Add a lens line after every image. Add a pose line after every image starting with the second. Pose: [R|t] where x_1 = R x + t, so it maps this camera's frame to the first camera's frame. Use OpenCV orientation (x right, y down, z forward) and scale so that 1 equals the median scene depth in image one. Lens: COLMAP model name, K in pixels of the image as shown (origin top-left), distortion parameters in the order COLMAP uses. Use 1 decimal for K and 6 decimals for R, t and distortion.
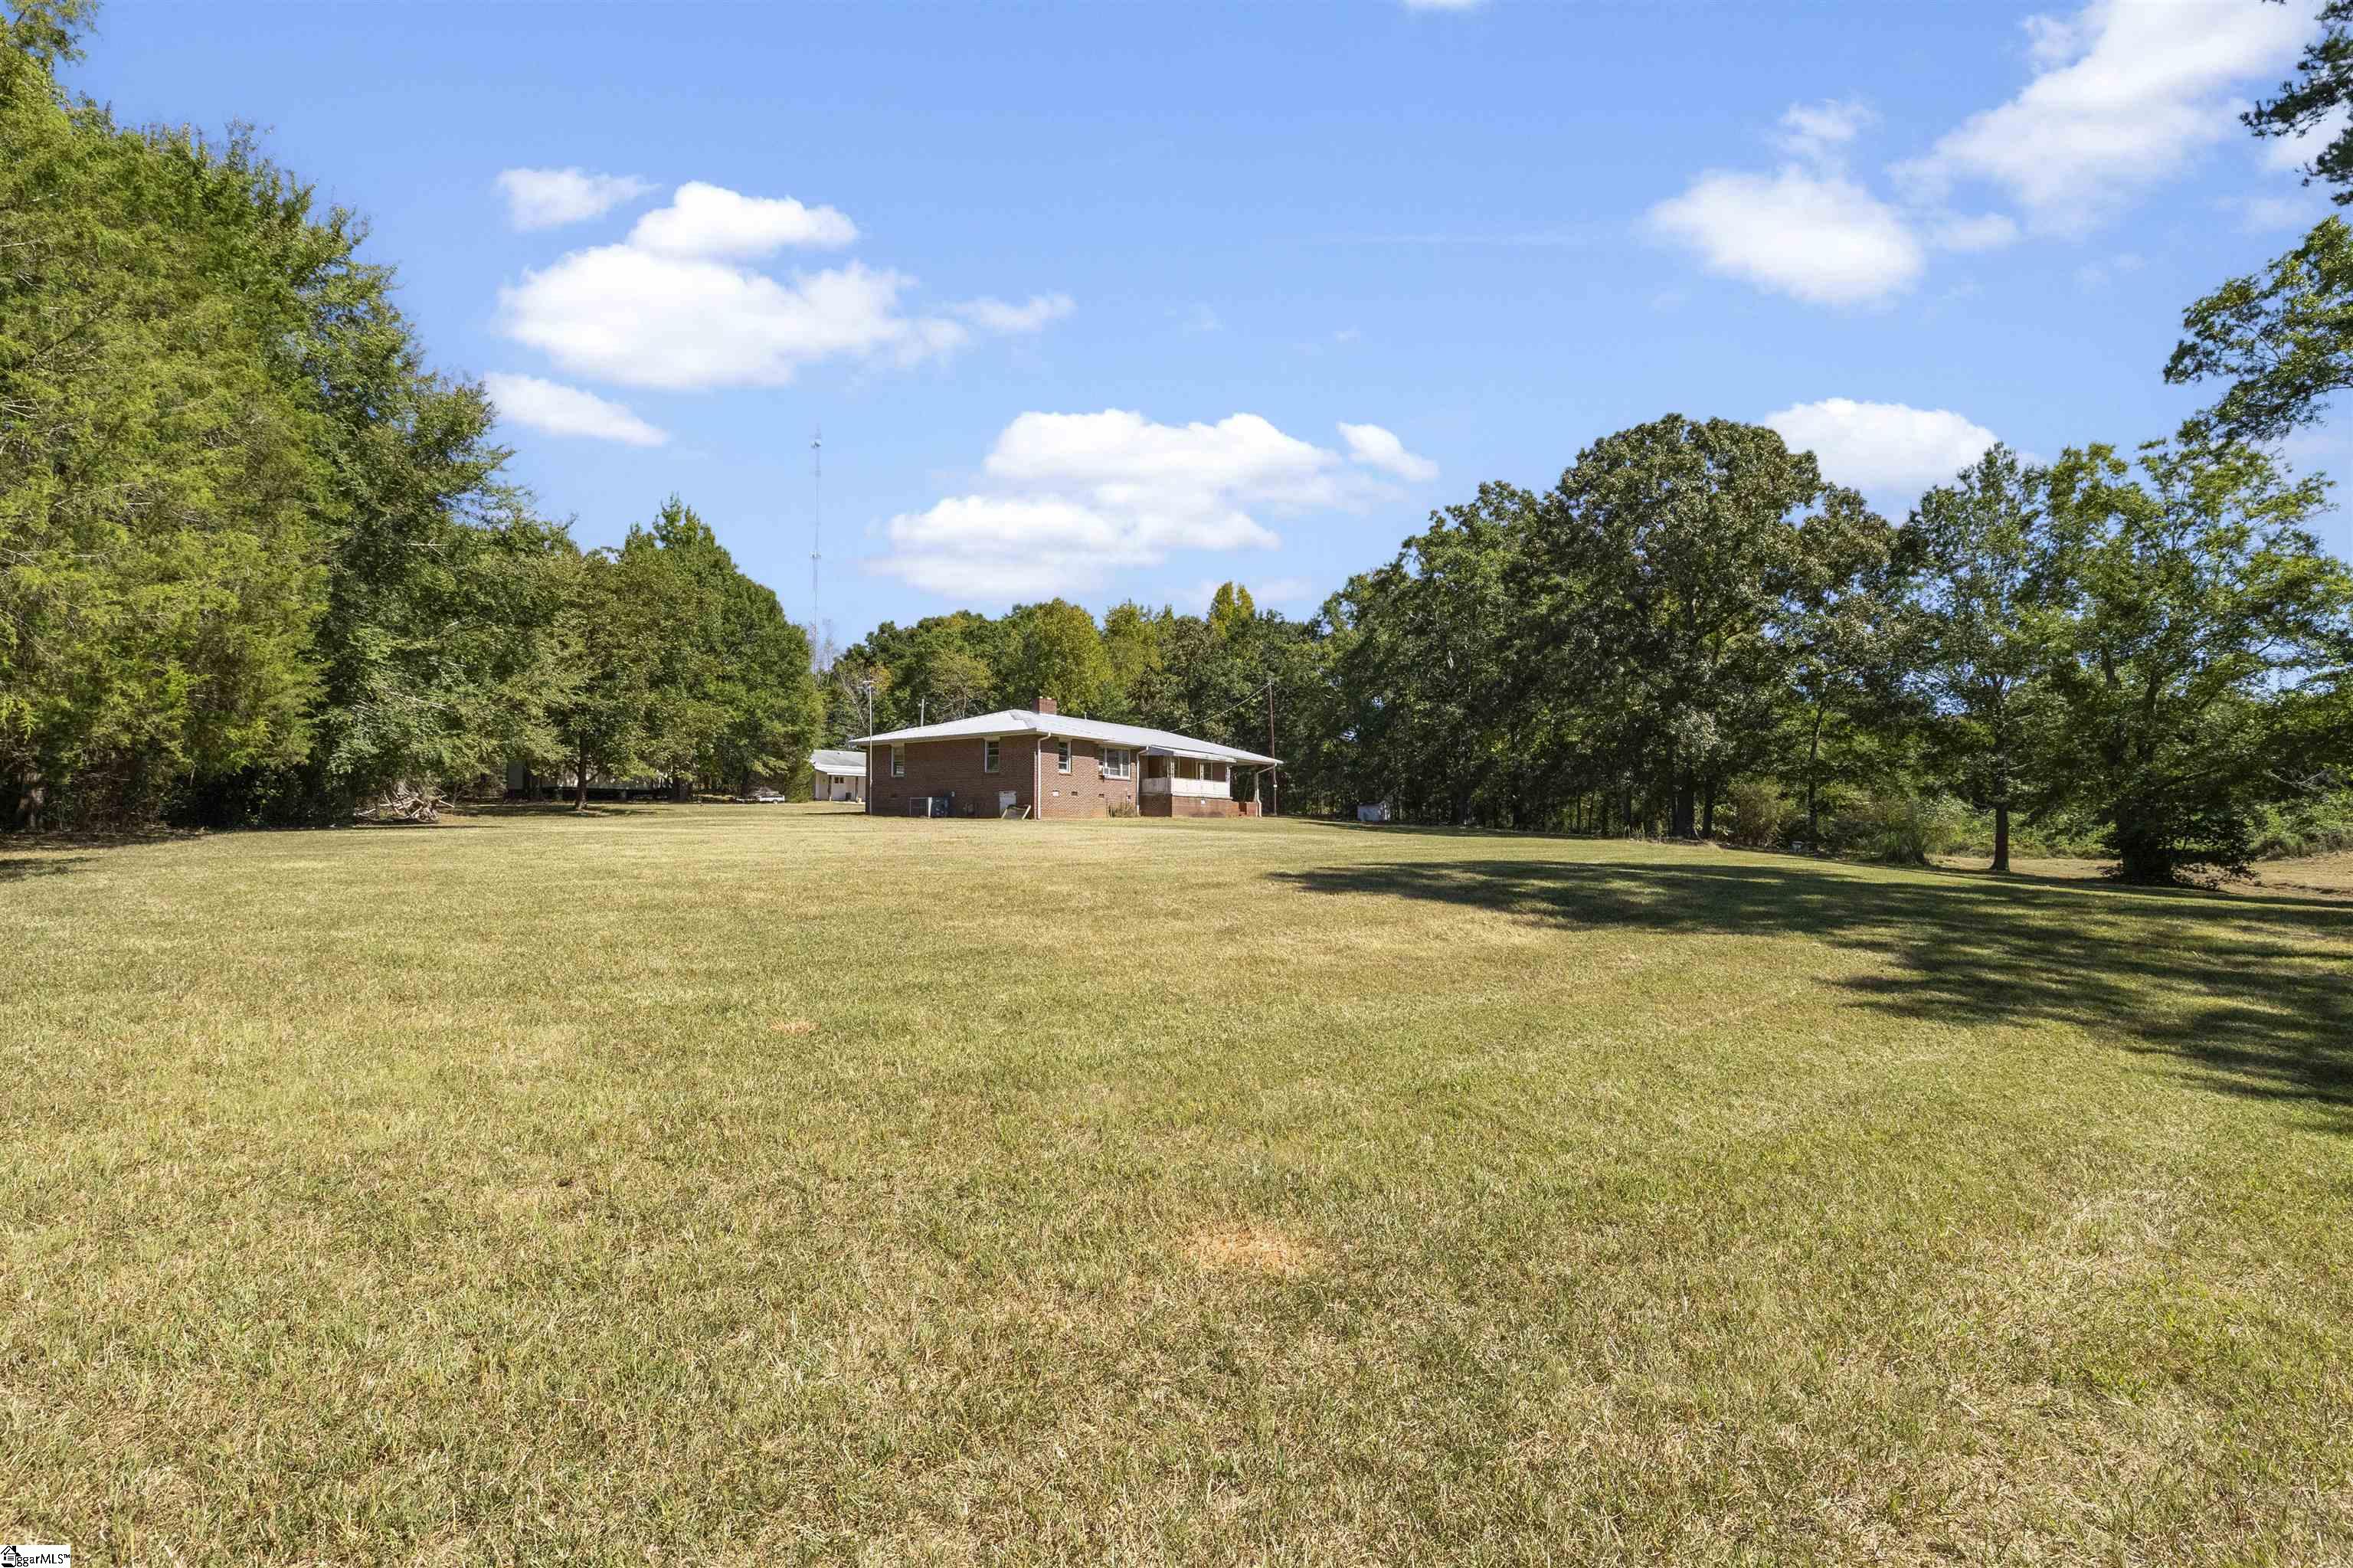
lens RADIAL K [[1029.8, 0, 1164.2], [0, 1029.8, 783.3], [0, 0, 1]] dist [0.005875, 0.000444]
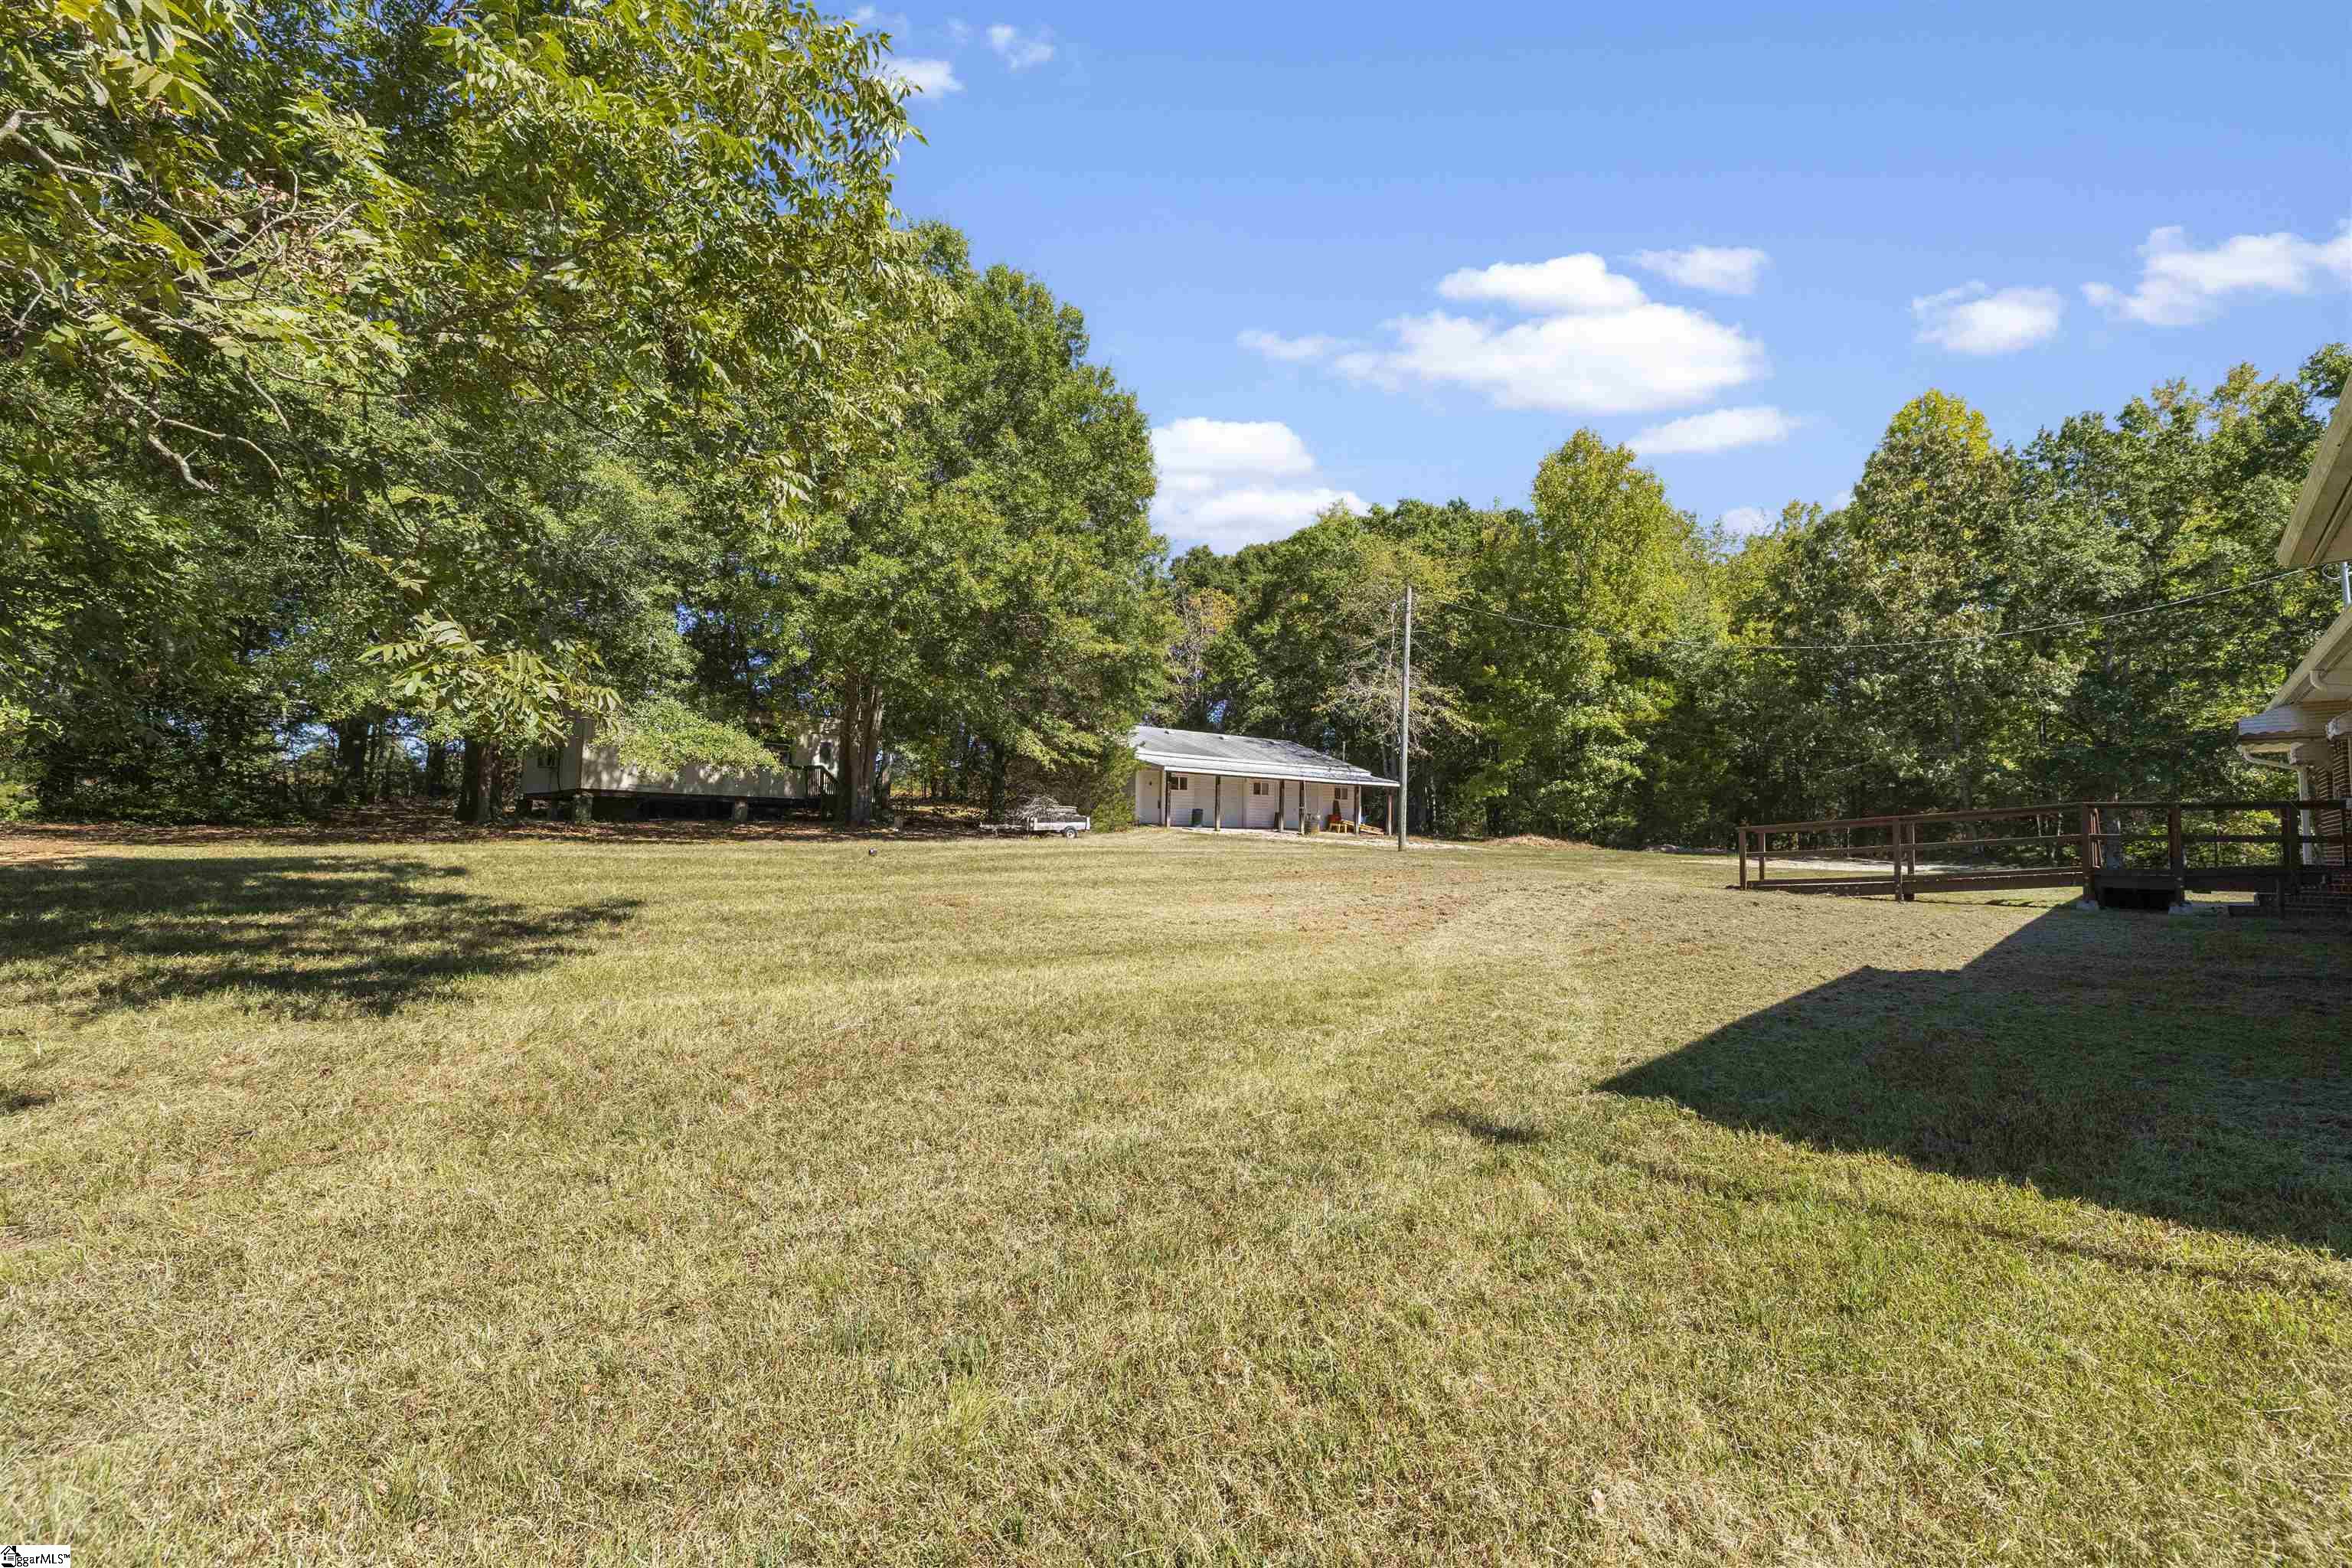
lens RADIAL K [[1029.3, 0, 1176.3], [0, 1029.3, 788.3], [0, 0, 1]] dist [0.005875, 0.000444]
pose [[0.978194, 0.005159, -0.207632, -0.183764], [-0.006440, 0.999964, -0.005493, 0.001889], [0.207596, 0.006710, 0.978192, 0.445885]]
